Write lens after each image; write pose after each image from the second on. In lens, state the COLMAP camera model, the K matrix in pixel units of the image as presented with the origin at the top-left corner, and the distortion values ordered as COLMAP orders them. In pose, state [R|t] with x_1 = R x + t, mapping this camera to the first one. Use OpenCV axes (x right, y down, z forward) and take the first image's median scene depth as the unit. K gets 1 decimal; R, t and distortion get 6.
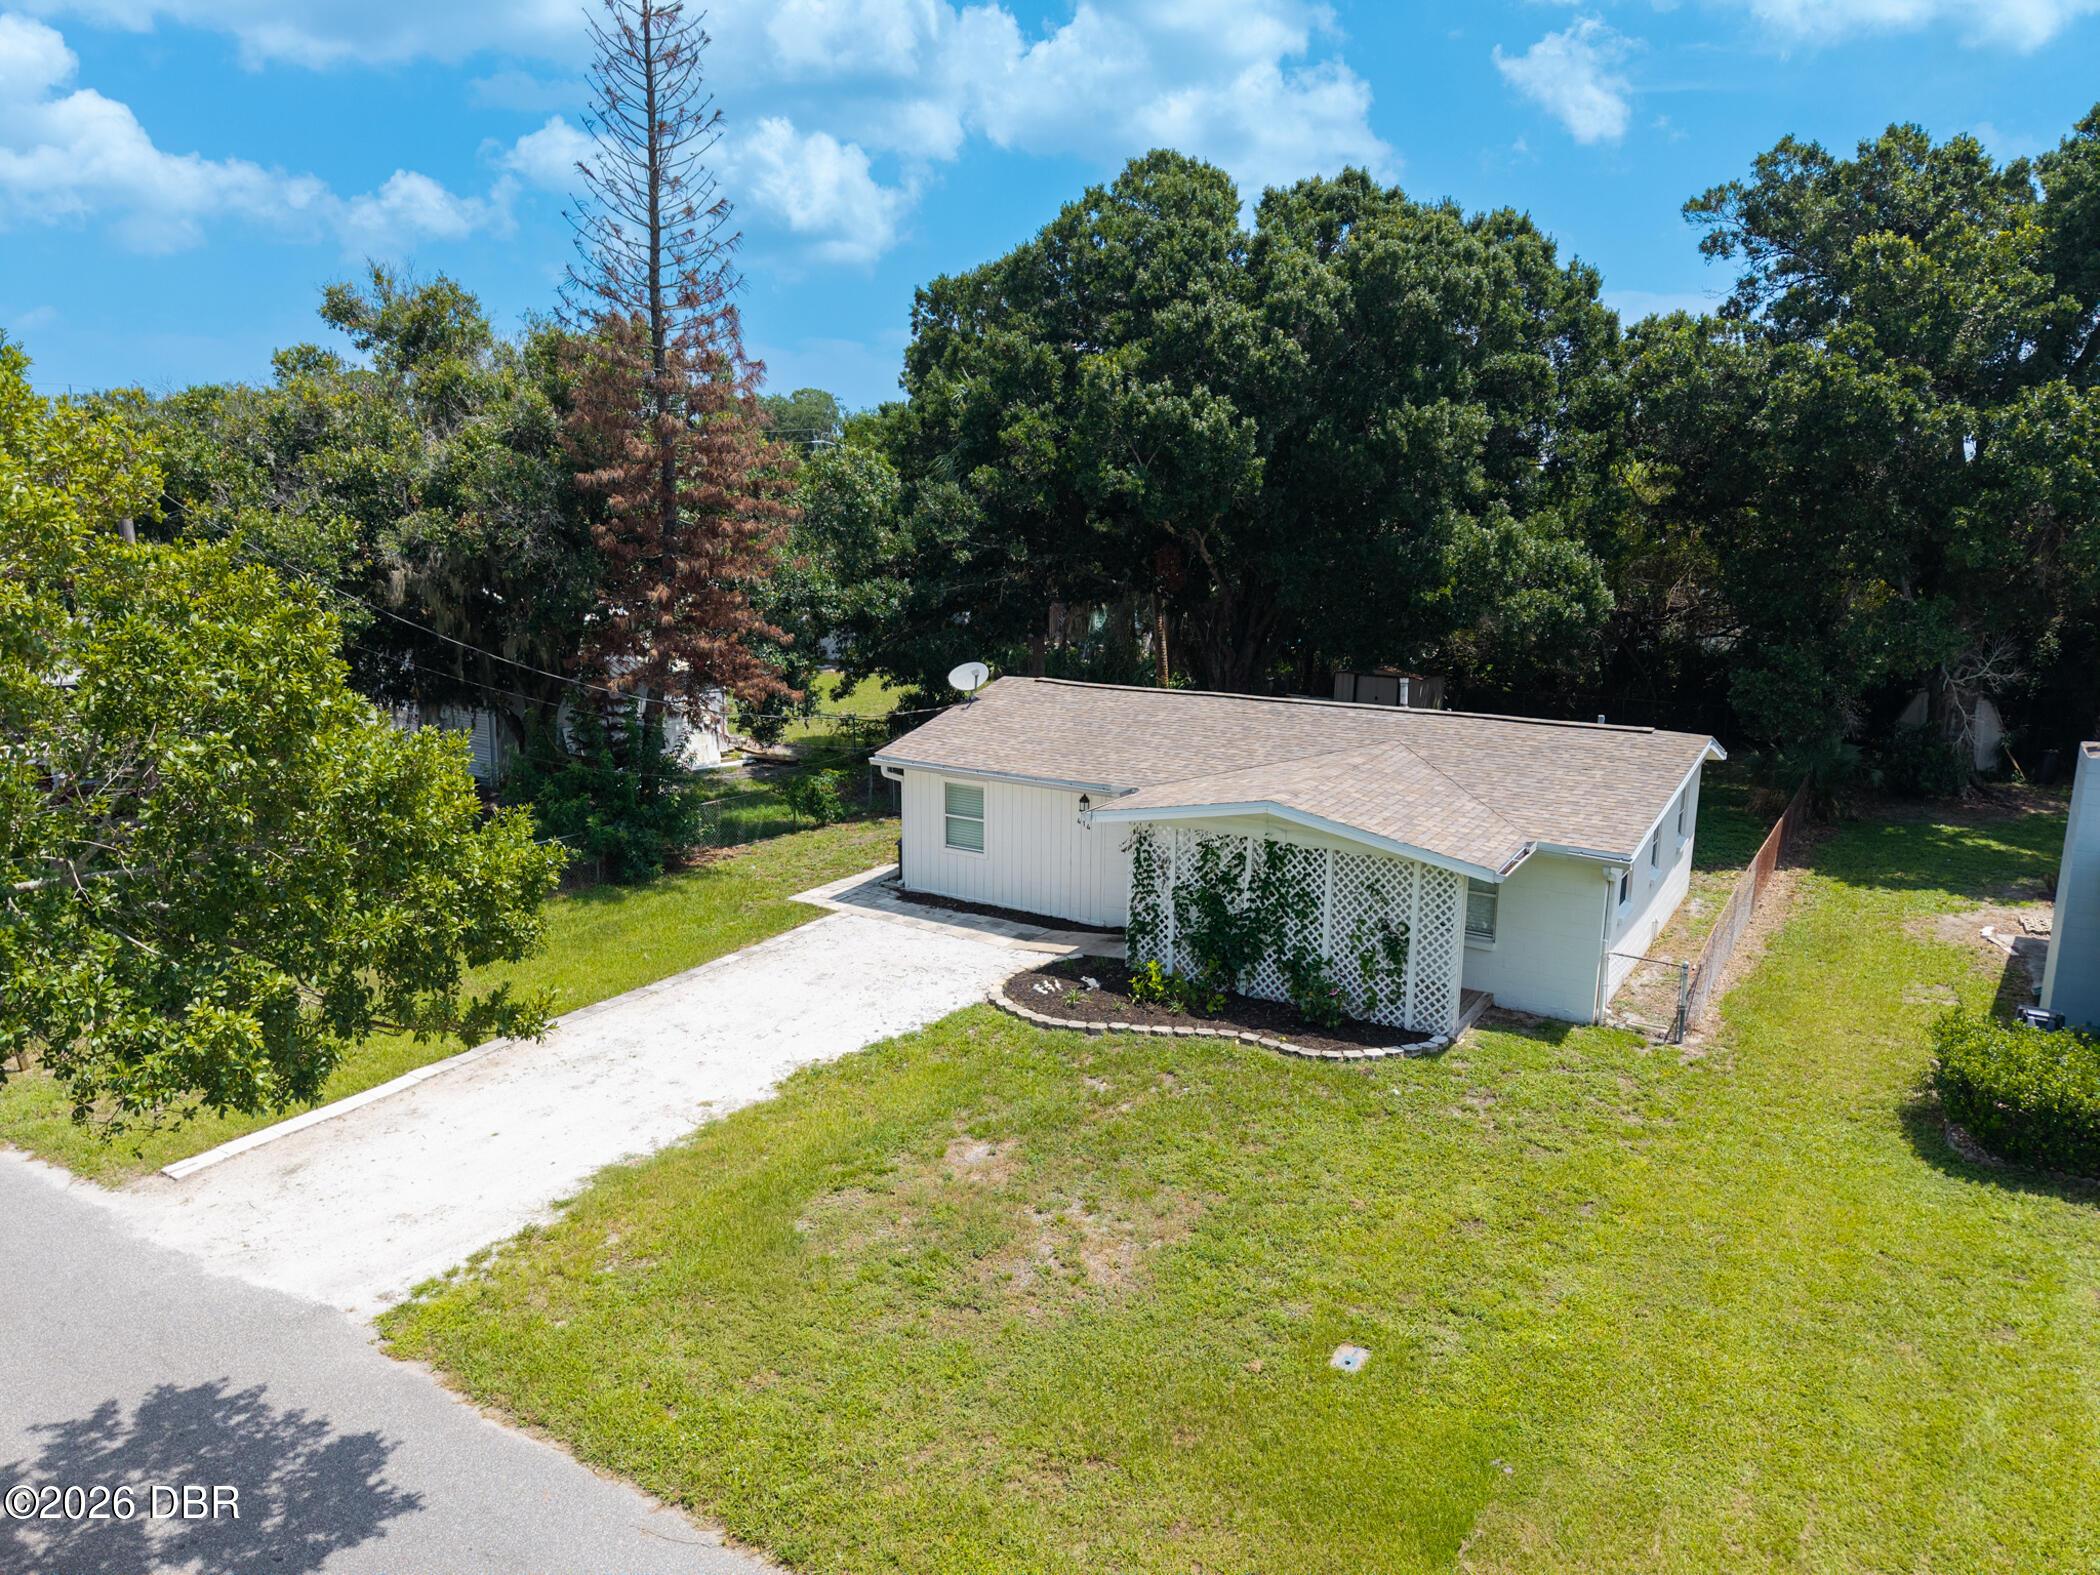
lens RADIAL K [[1412.7, 0, 1050.0], [0, 1412.7, 787.5], [0, 0, 1]] dist [-0.008990, -0.002846]
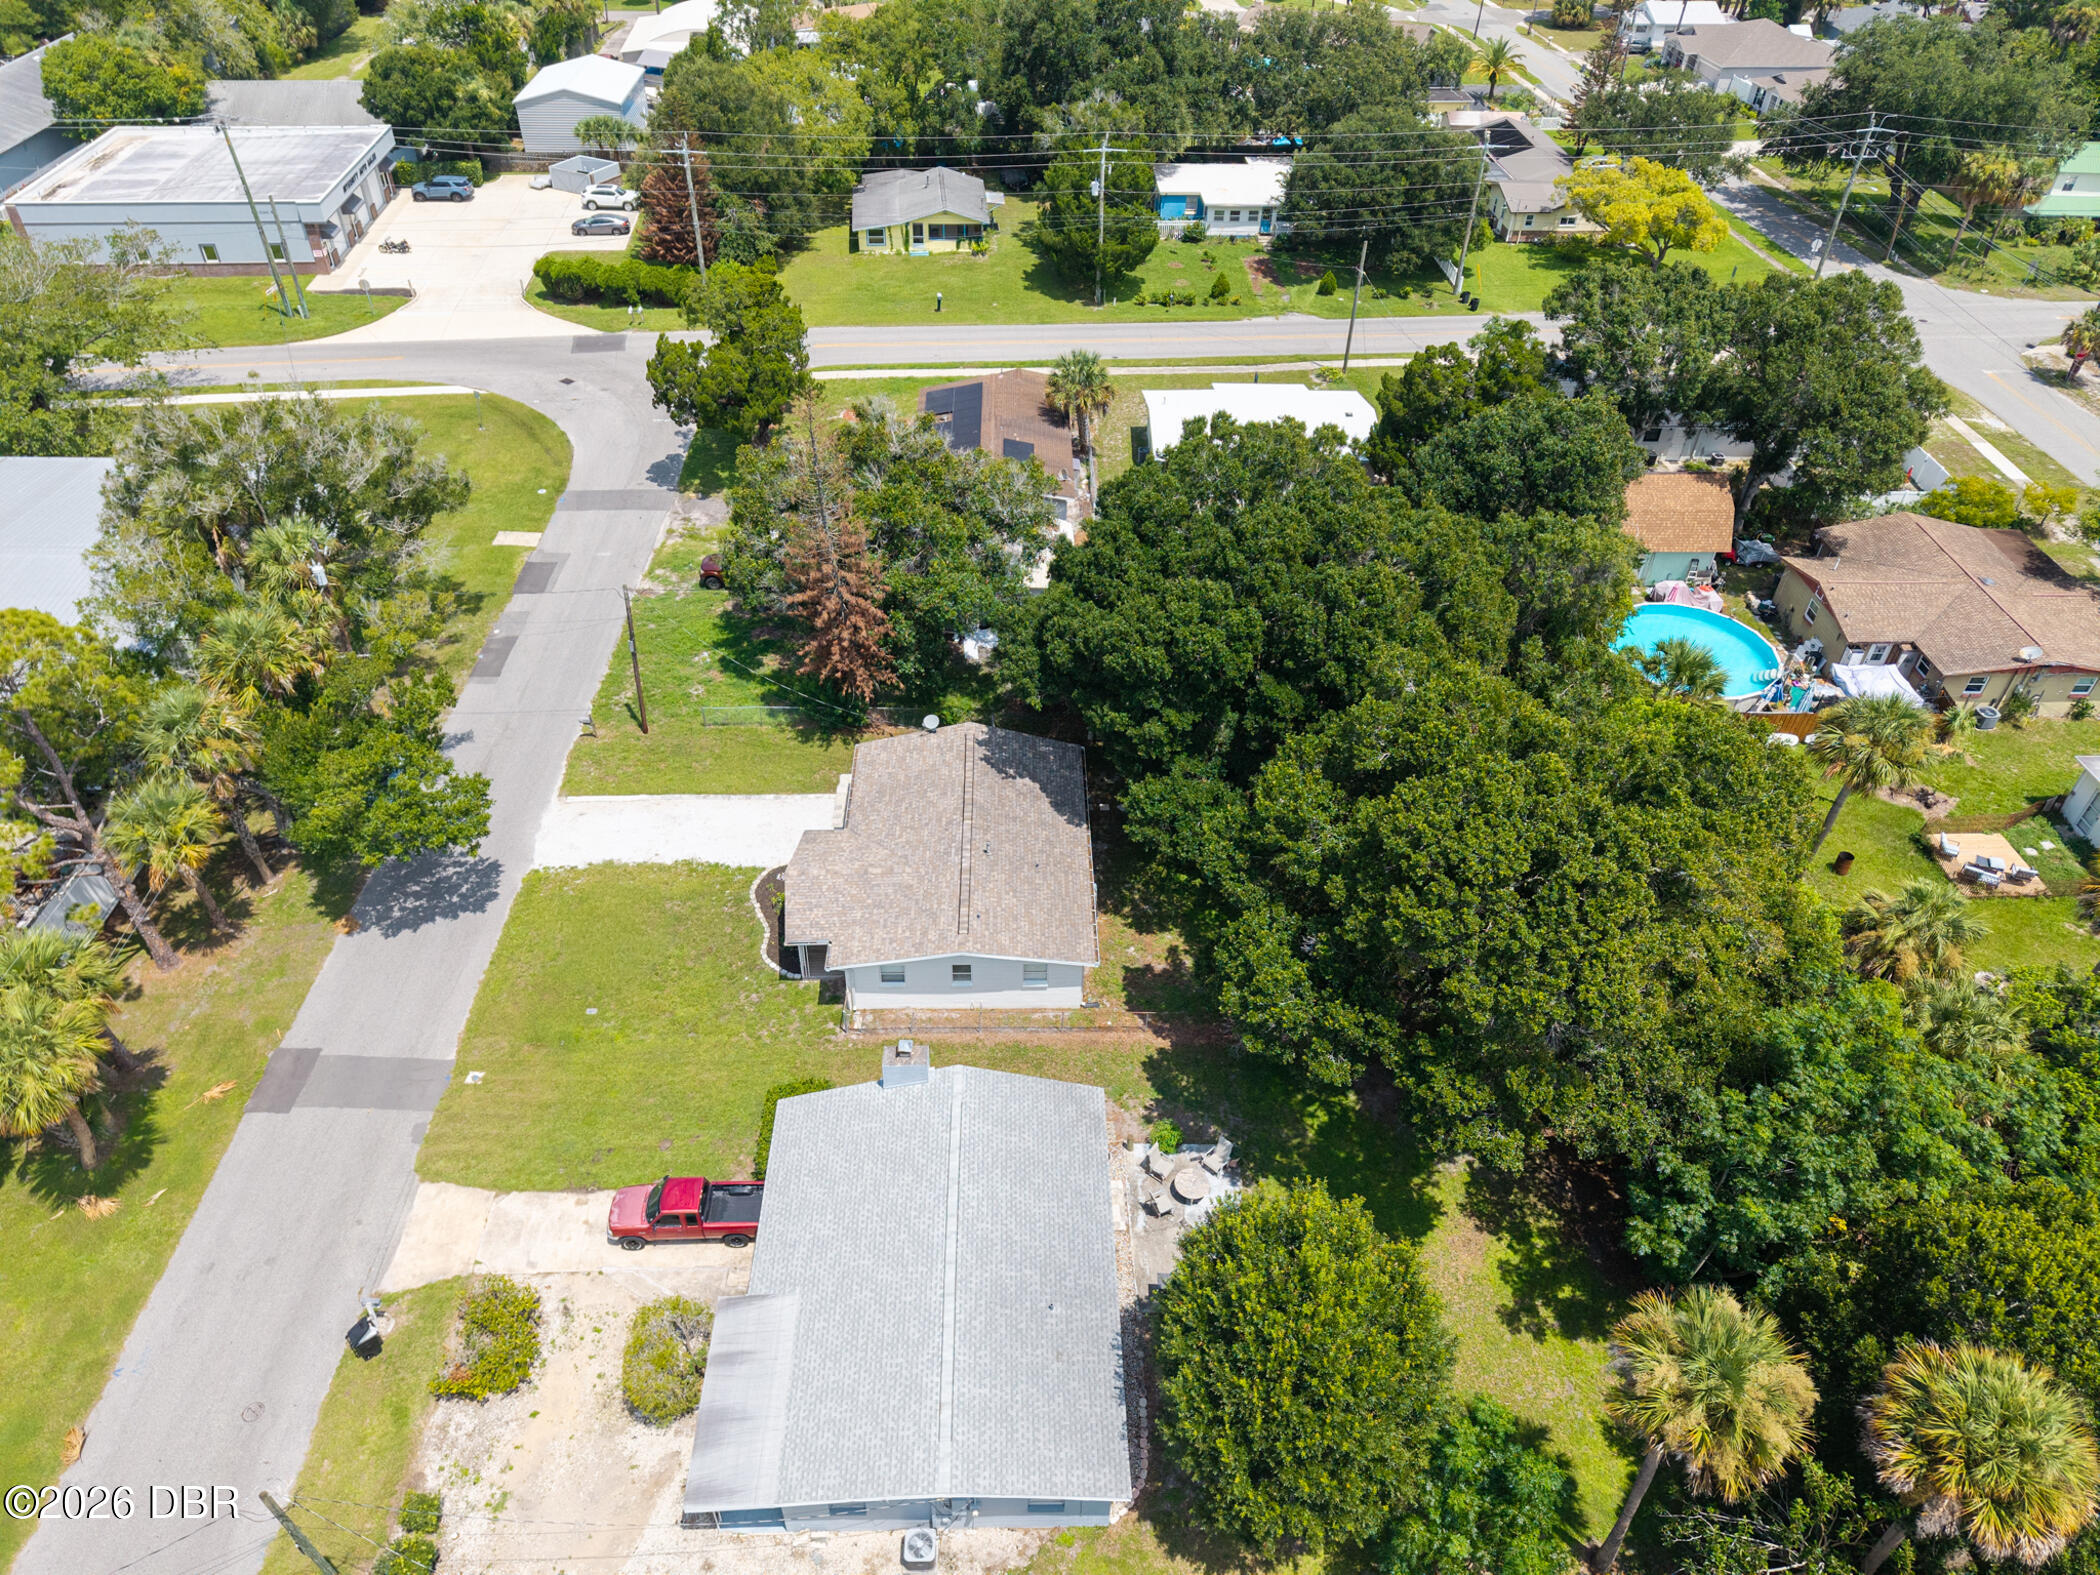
lens RADIAL K [[1485.7, 0, 1049.0], [0, 1485.7, 710.4], [0, 0, 1]] dist [0.022976, -0.008910]
pose [[0.554982, 0.493792, -0.669451, 2.110363], [-0.172827, 0.855645, 0.487855, -1.674121], [0.813711, -0.155052, 0.560208, -0.151943]]
